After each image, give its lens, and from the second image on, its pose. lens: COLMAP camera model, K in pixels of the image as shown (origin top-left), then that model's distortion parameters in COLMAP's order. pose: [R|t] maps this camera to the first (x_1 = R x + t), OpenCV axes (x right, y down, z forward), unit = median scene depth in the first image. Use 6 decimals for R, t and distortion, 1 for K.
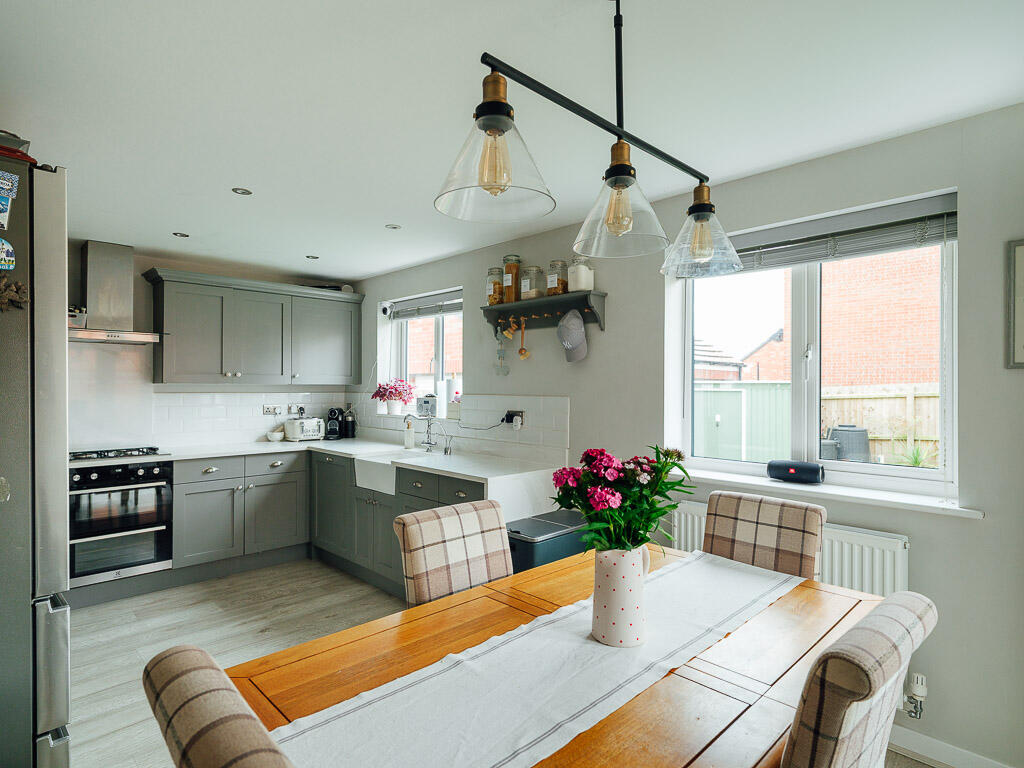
lens RADIAL K [[566.5, 0, 512.0], [0, 566.5, 384.0], [0, 0, 1]] dist [-0.001262, -0.000649]
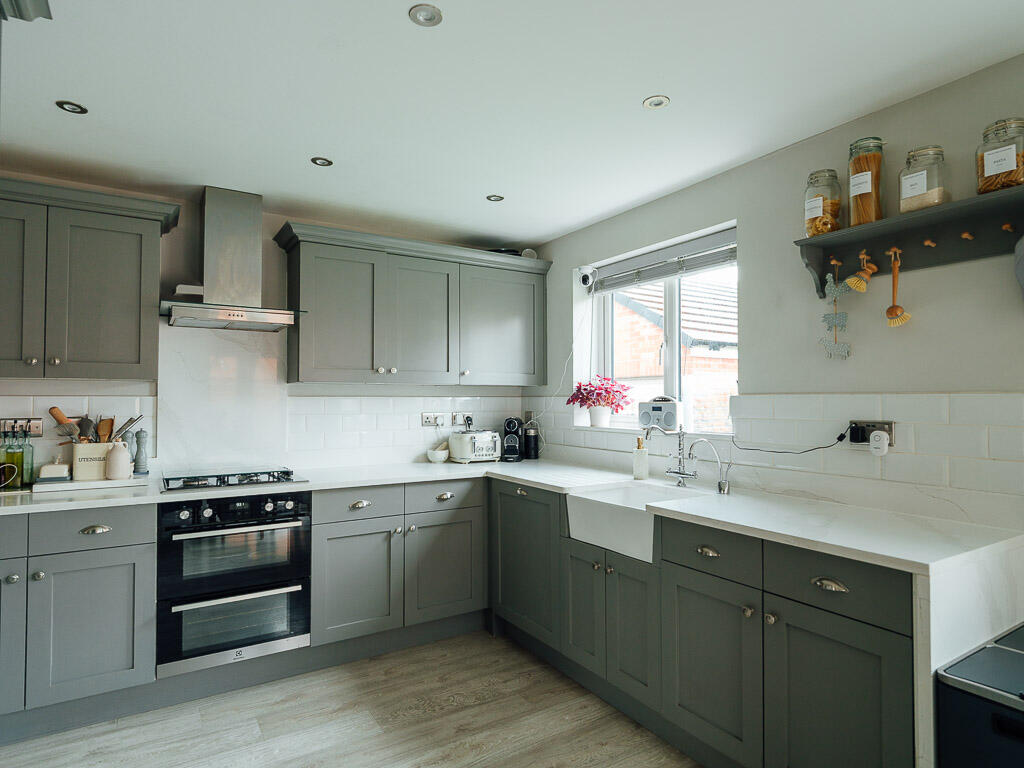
lens RADIAL K [[583.2, 0, 510.9], [0, 583.2, 388.6], [0, 0, 1]] dist [0.000626, -0.000066]
pose [[0.977973, -0.007932, -0.208581, -0.186731], [0.004906, 0.999875, -0.015023, 0.019132], [0.208674, 0.013669, 0.977890, 0.311650]]
